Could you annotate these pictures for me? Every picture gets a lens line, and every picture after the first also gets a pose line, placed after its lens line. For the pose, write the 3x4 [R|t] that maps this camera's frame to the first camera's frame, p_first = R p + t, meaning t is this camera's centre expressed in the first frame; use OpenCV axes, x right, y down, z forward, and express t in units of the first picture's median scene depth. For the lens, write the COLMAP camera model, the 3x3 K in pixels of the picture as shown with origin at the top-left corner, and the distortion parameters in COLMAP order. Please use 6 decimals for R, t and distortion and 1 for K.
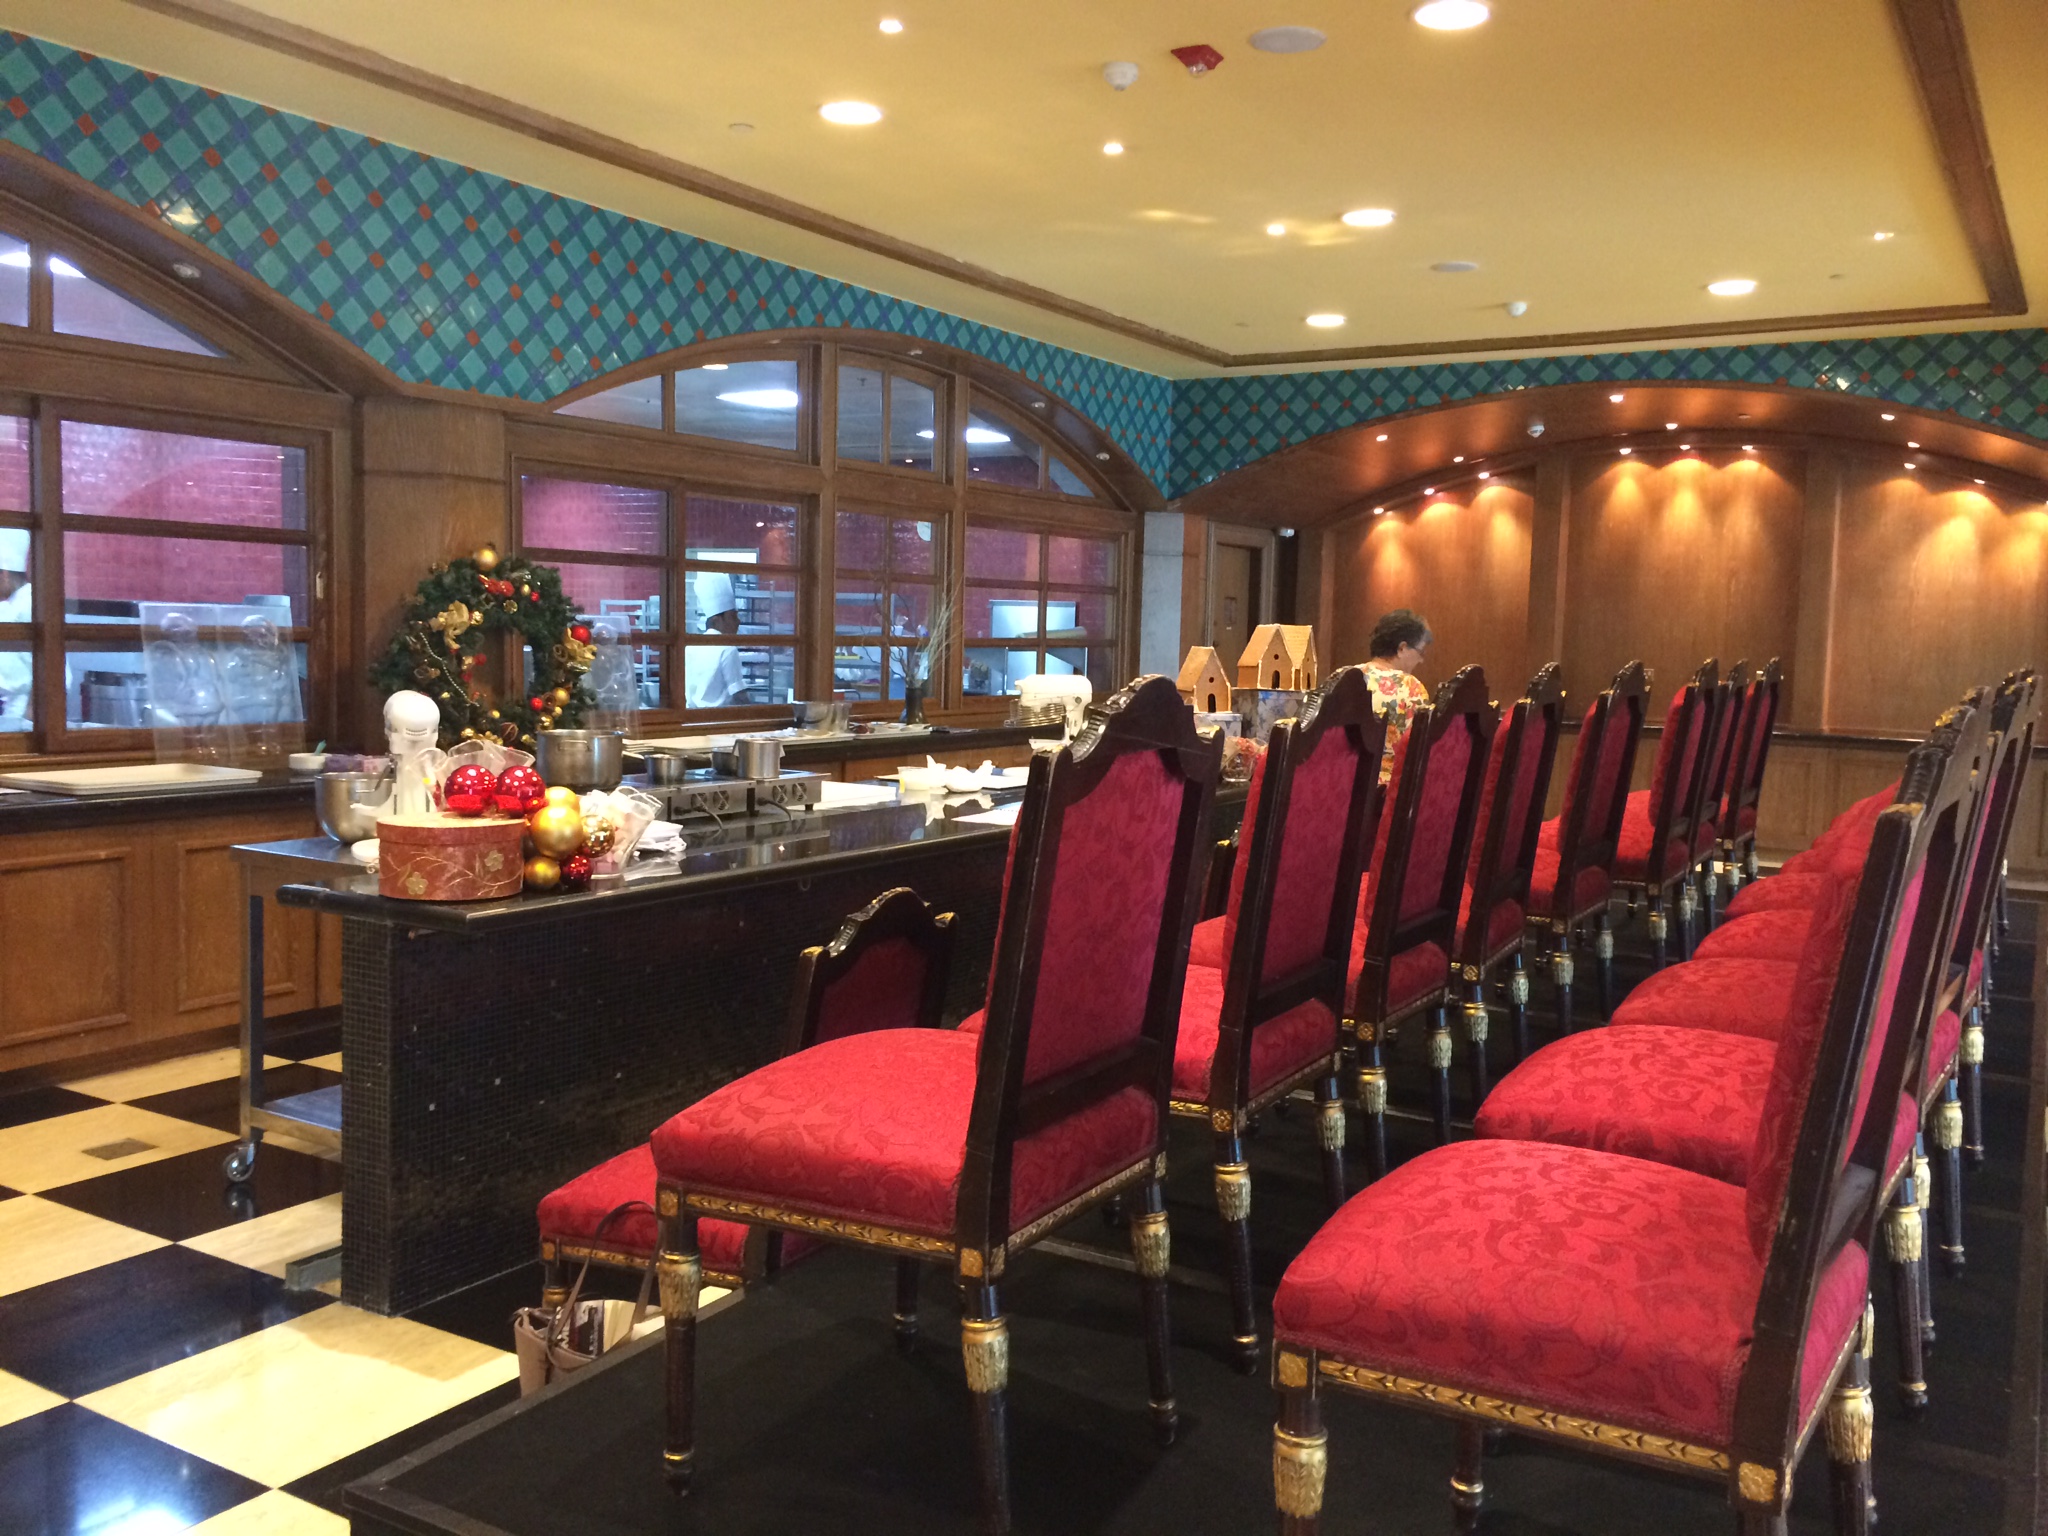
lens RADIAL K [[1759.3, 0, 1029.0], [0, 1759.3, 761.6], [0, 0, 1]] dist [0.109680, -0.153098]
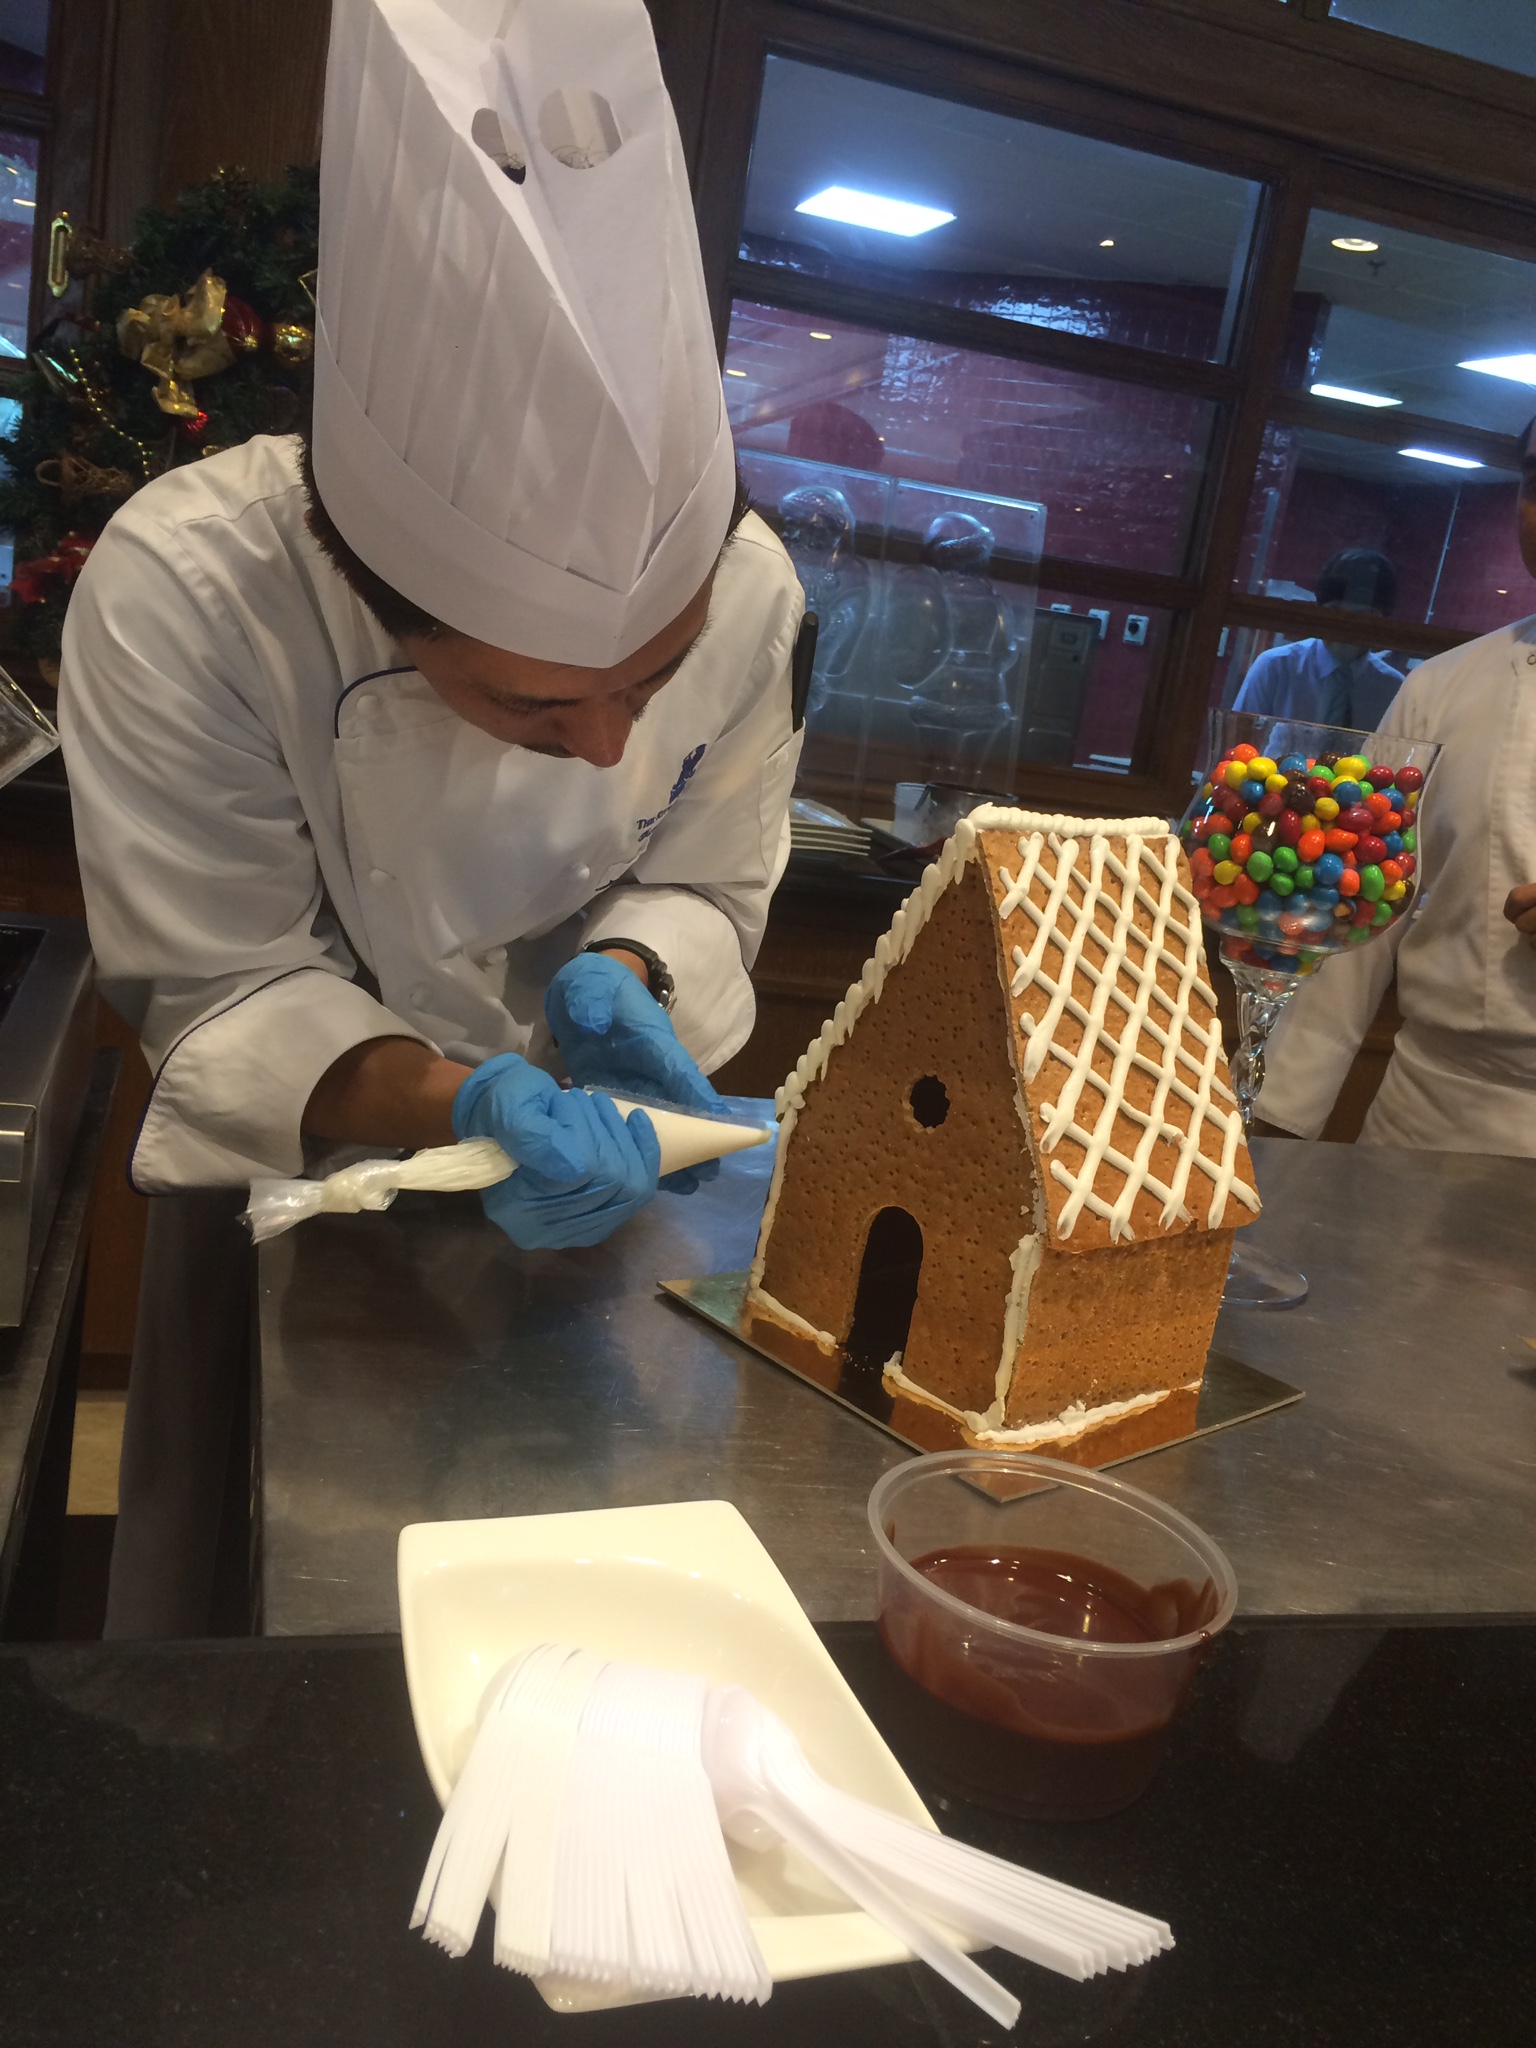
lens RADIAL K [[1759.3, 0, 768.0], [0, 1759.3, 1024.0], [0, 0, 1]] dist [0.109680, -0.153098]
pose [[0.735178, 0.239160, -0.634283, -0.003350], [-0.189921, 0.970891, 0.145949, -0.022080], [0.650725, 0.013165, 0.759199, 0.780937]]
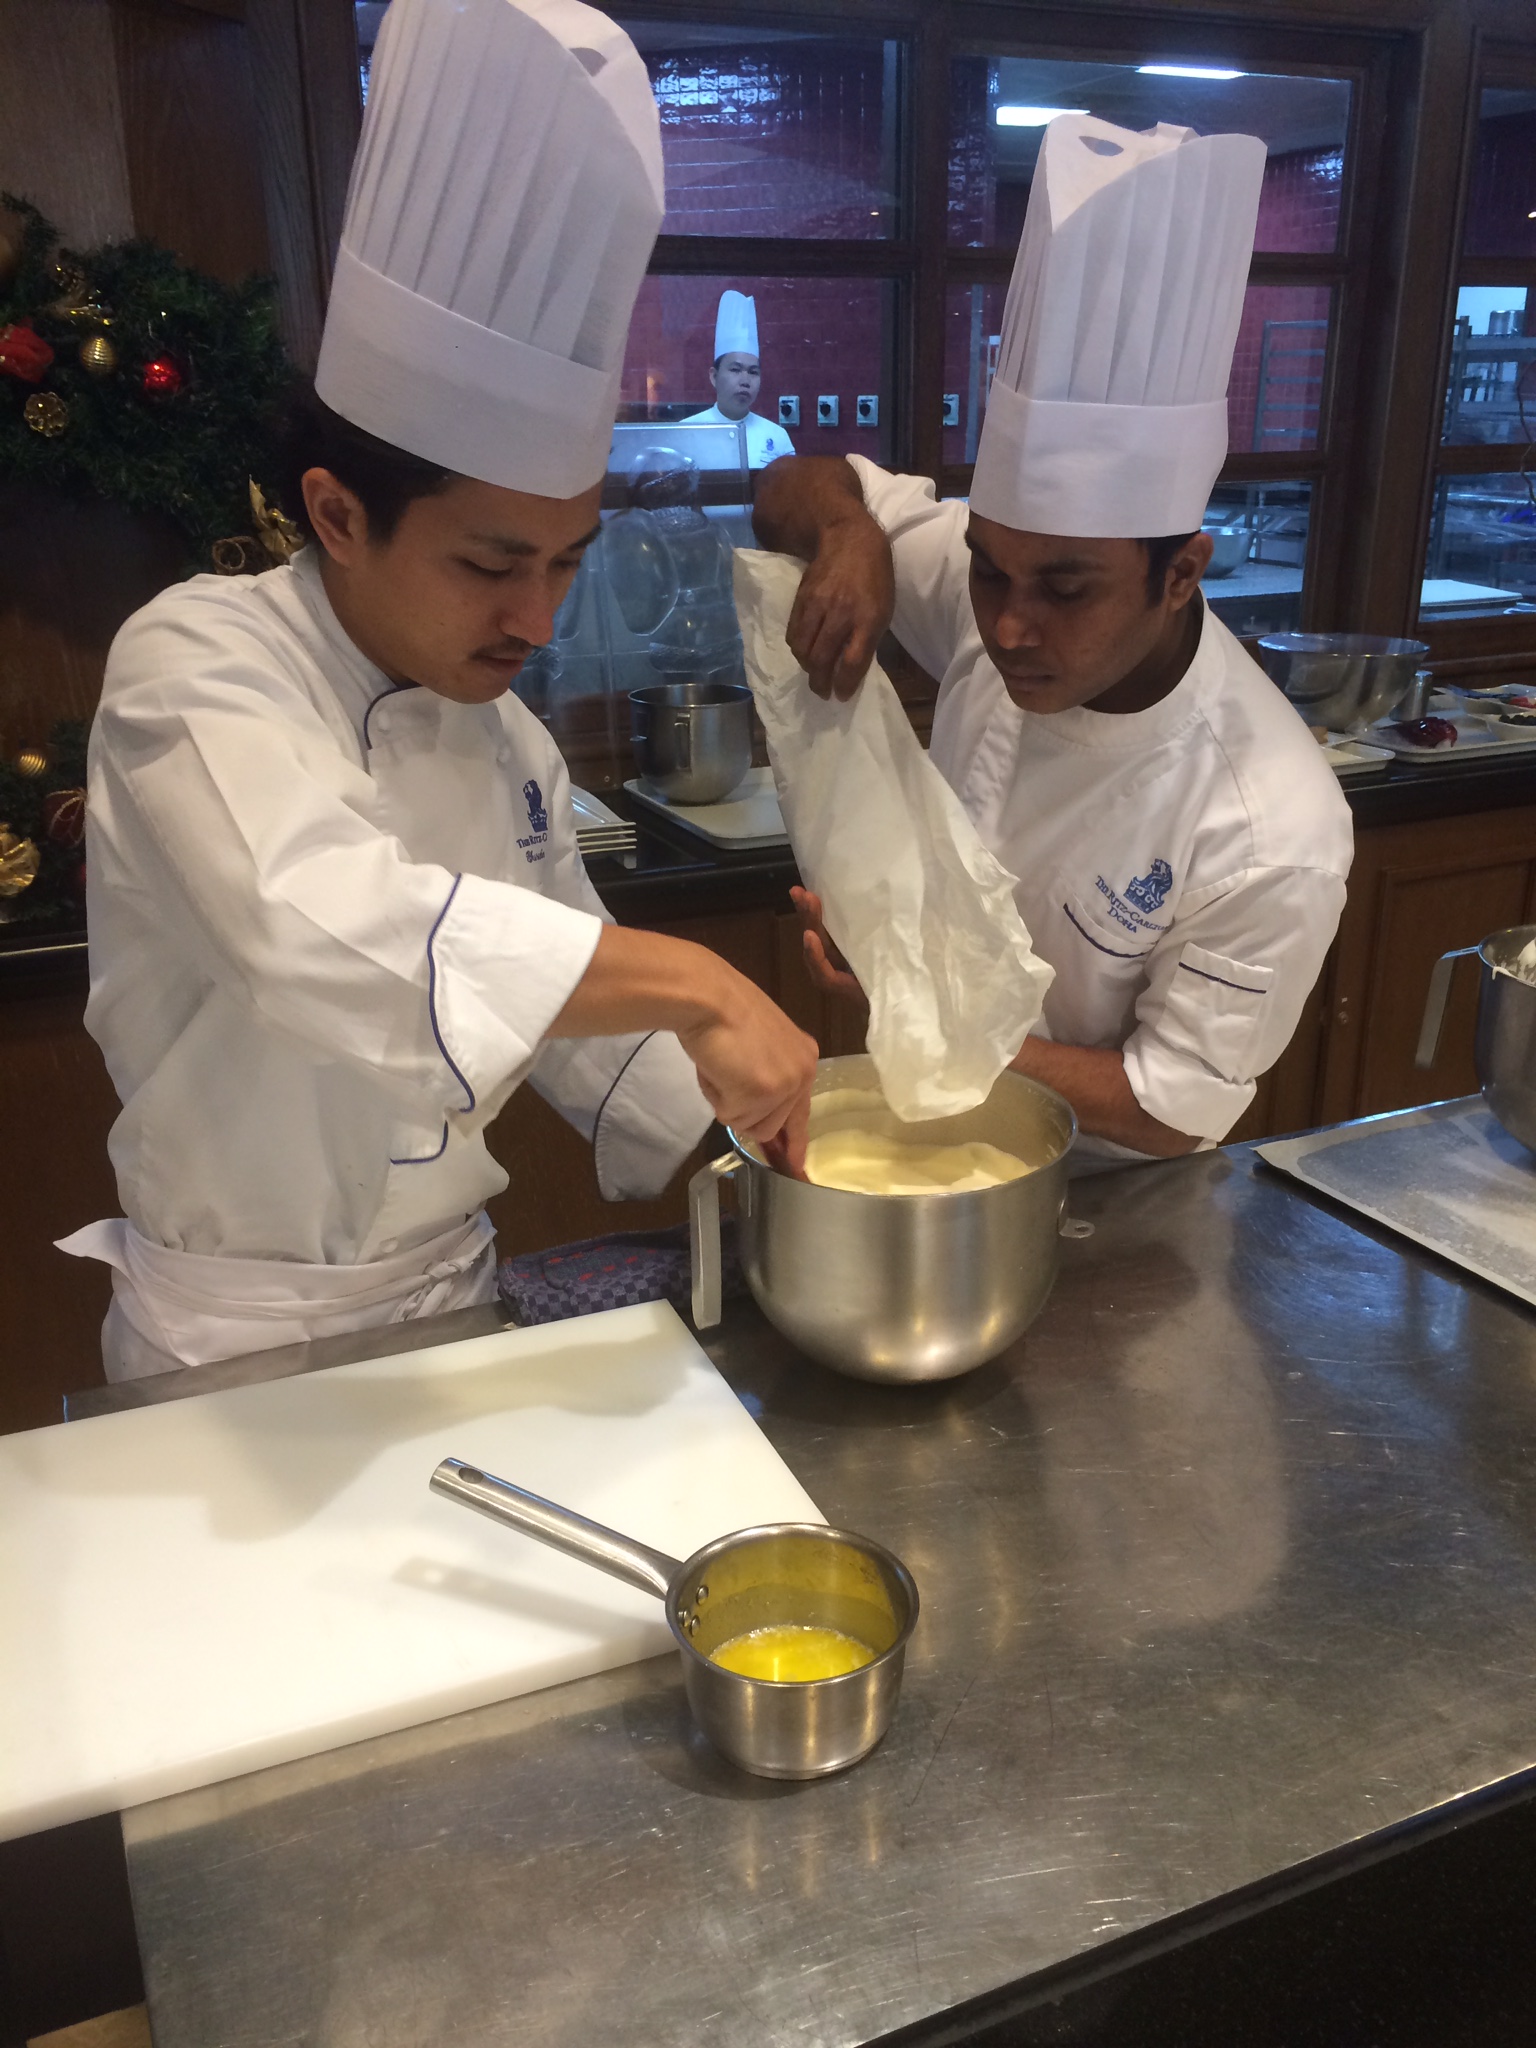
lens RADIAL K [[1759.3, 0, 768.0], [0, 1759.3, 1024.0], [0, 0, 1]] dist [0.109680, -0.153098]
pose [[0.828143, 0.158534, -0.537631, -0.002690], [-0.015548, 0.965297, 0.260692, -0.067002], [0.560302, -0.207531, 0.801868, 0.785370]]
